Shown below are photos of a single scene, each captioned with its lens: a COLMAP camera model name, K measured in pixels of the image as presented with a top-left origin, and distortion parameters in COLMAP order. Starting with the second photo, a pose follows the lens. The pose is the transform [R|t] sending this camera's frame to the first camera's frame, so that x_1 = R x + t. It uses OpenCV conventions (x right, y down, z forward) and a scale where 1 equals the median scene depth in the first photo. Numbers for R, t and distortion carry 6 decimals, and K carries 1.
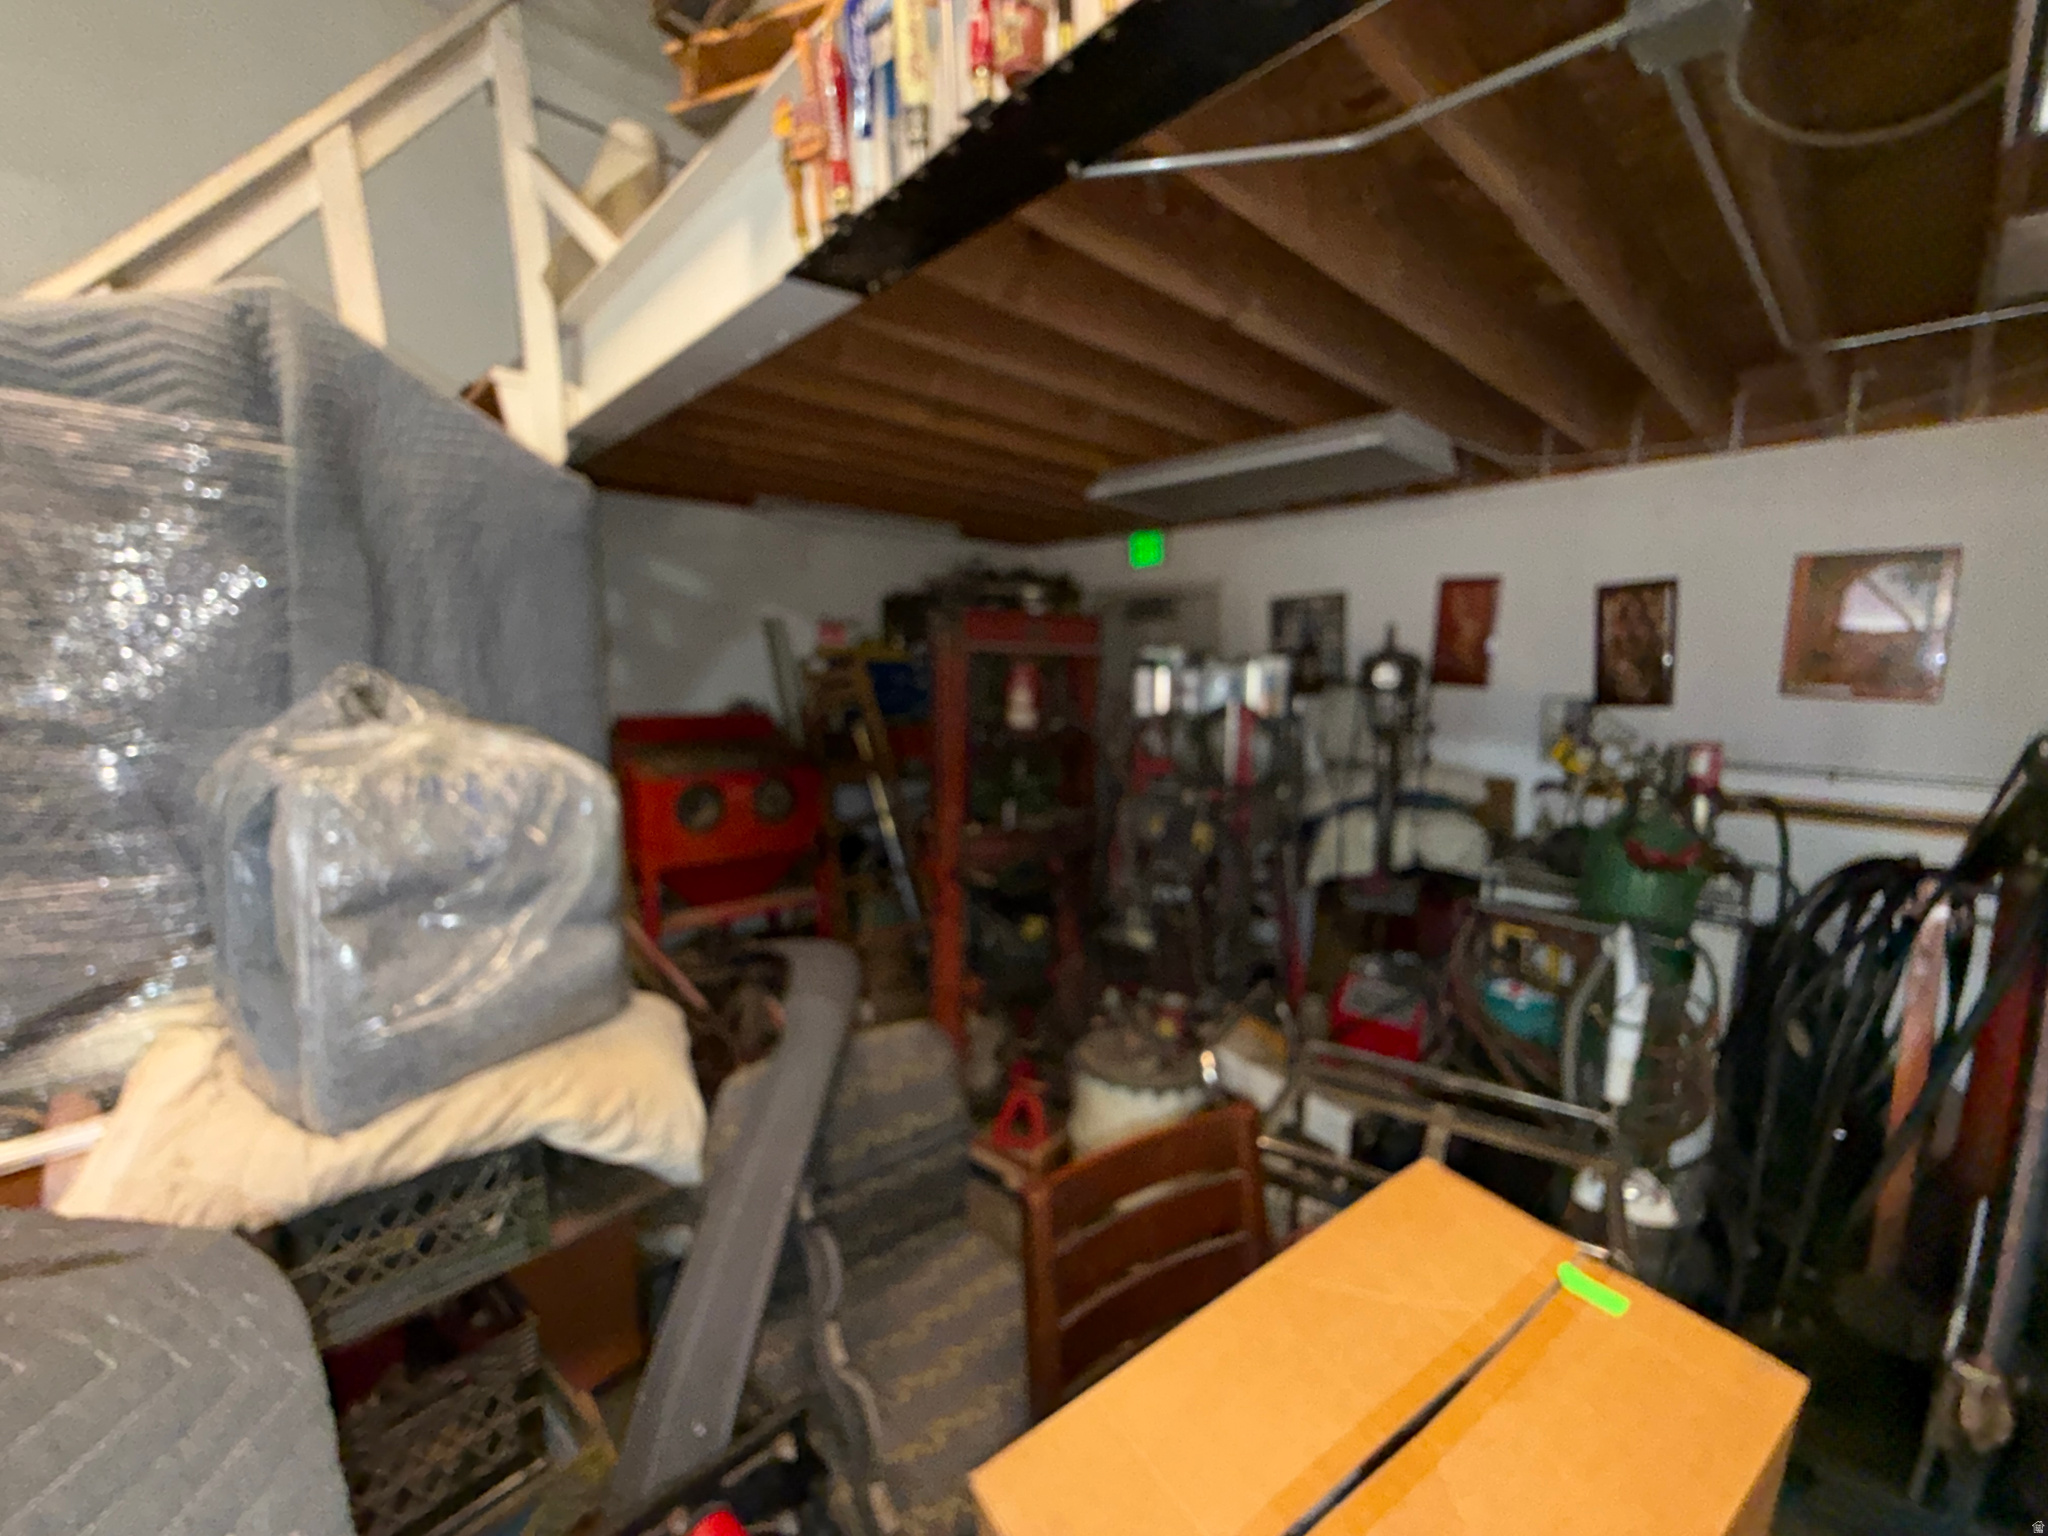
lens RADIAL K [[819.9, 0, 1026.1], [0, 819.9, 776.6], [0, 0, 1]] dist [-0.003900, 0.000022]
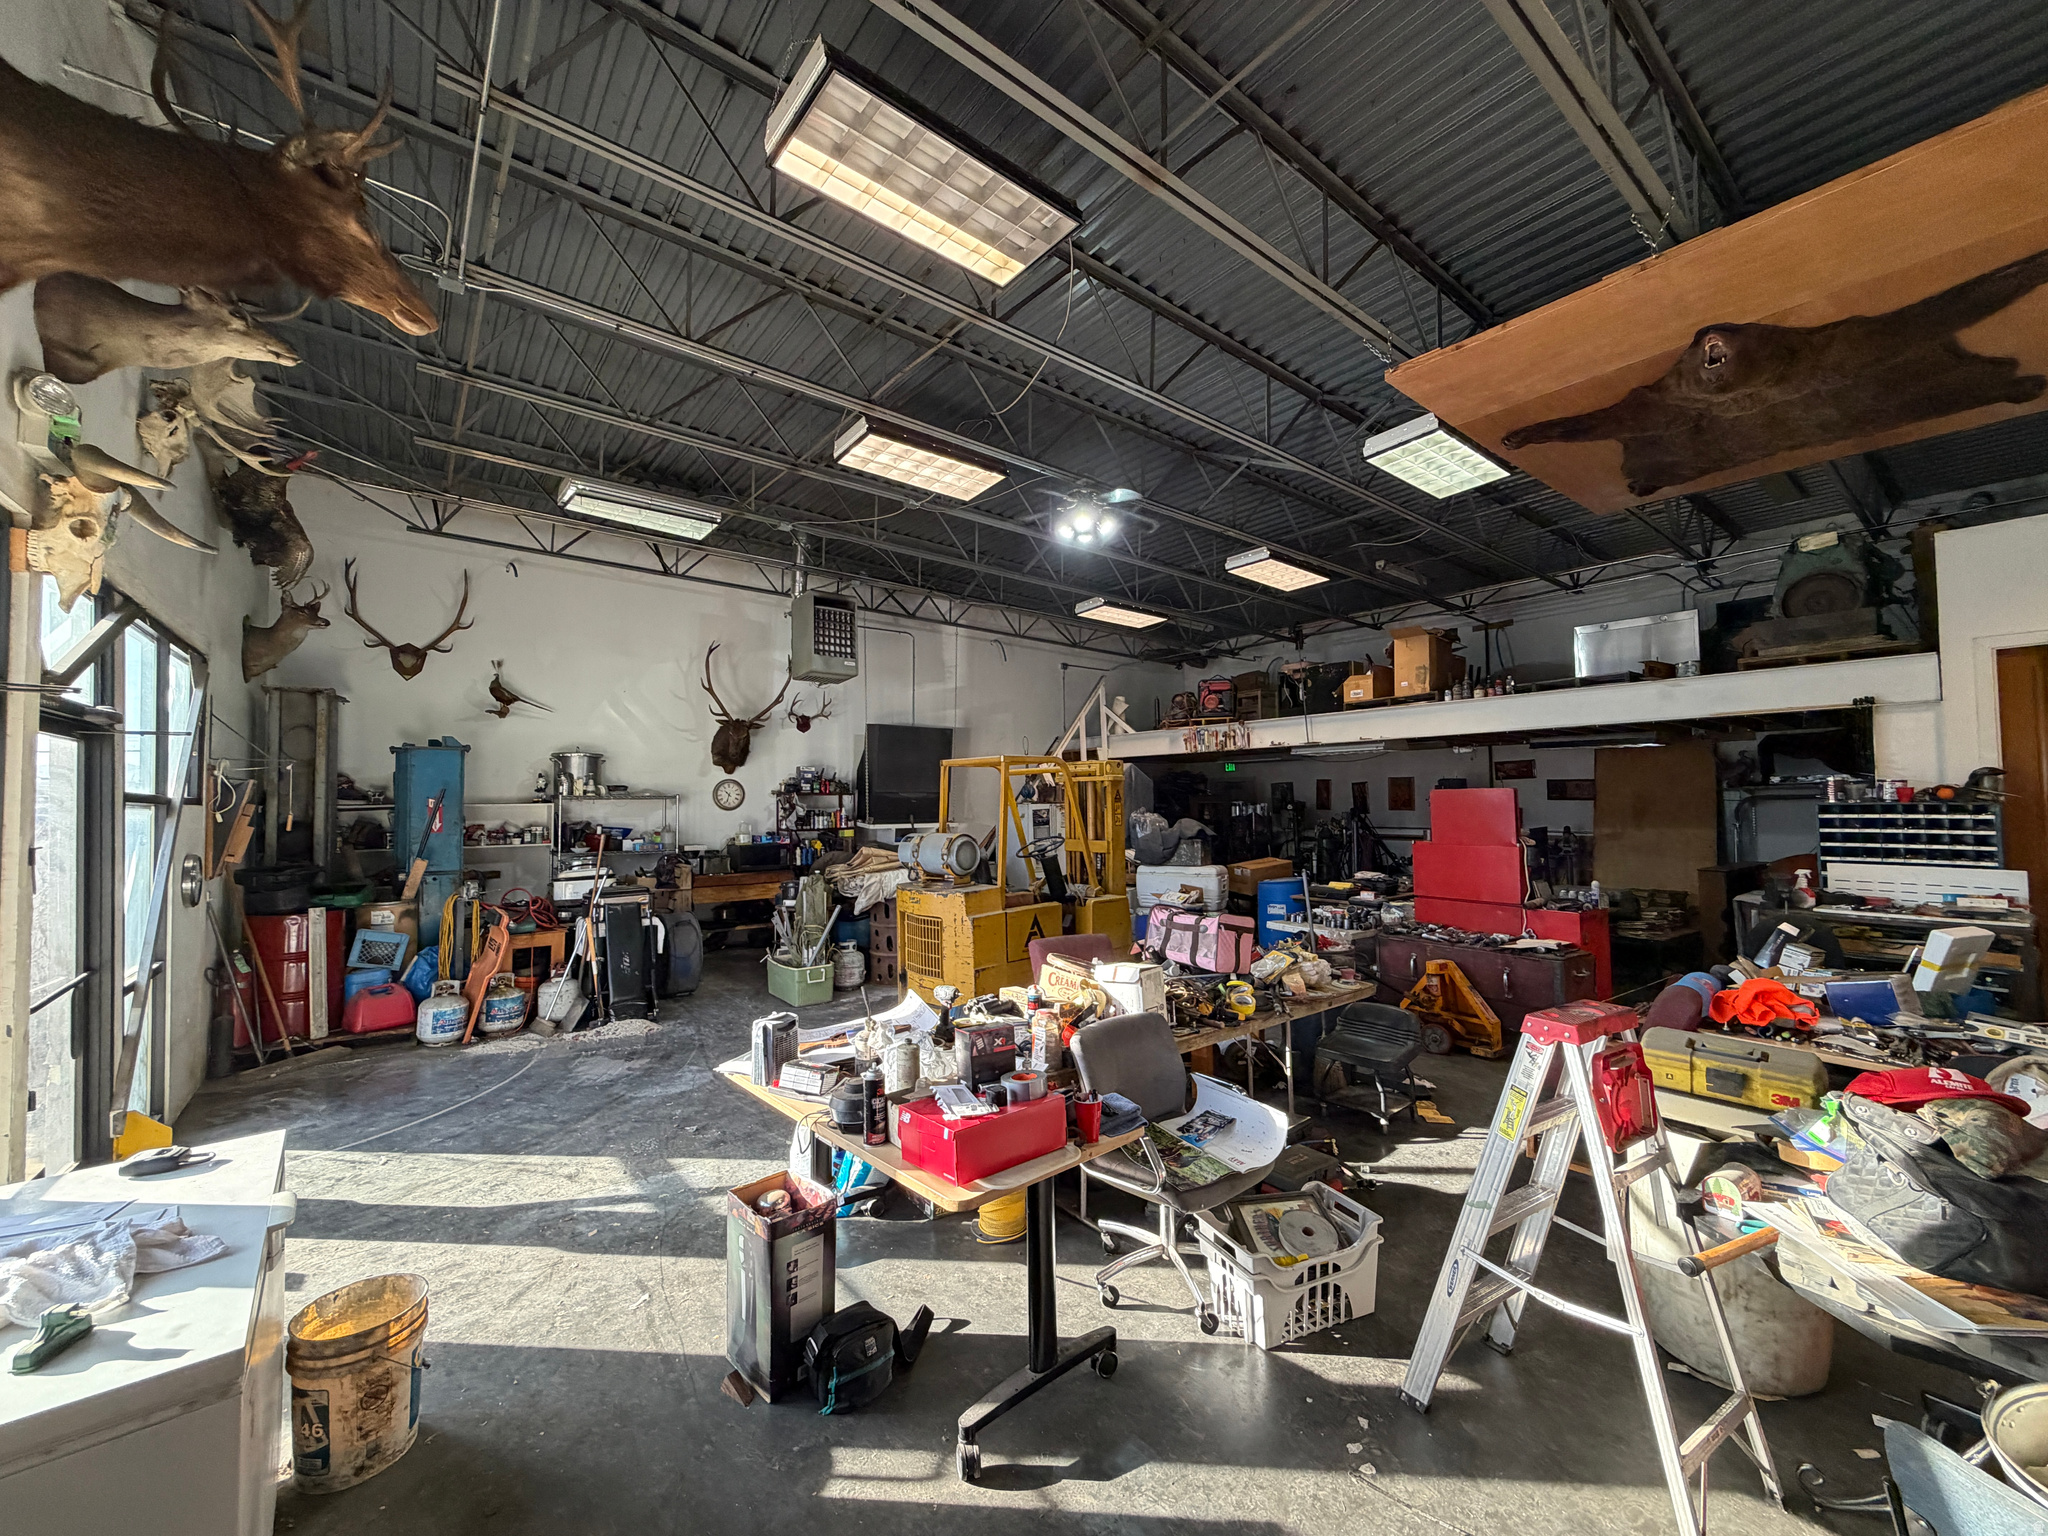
lens RADIAL K [[819.9, 0, 1019.5], [0, 819.9, 775.0], [0, 0, 1]] dist [-0.003900, 0.000022]
pose [[0.996363, -0.016493, -0.083597, -0.604730], [0.001166, 0.983636, -0.180165, 0.478550], [0.085200, 0.179413, 0.980078, -3.305924]]
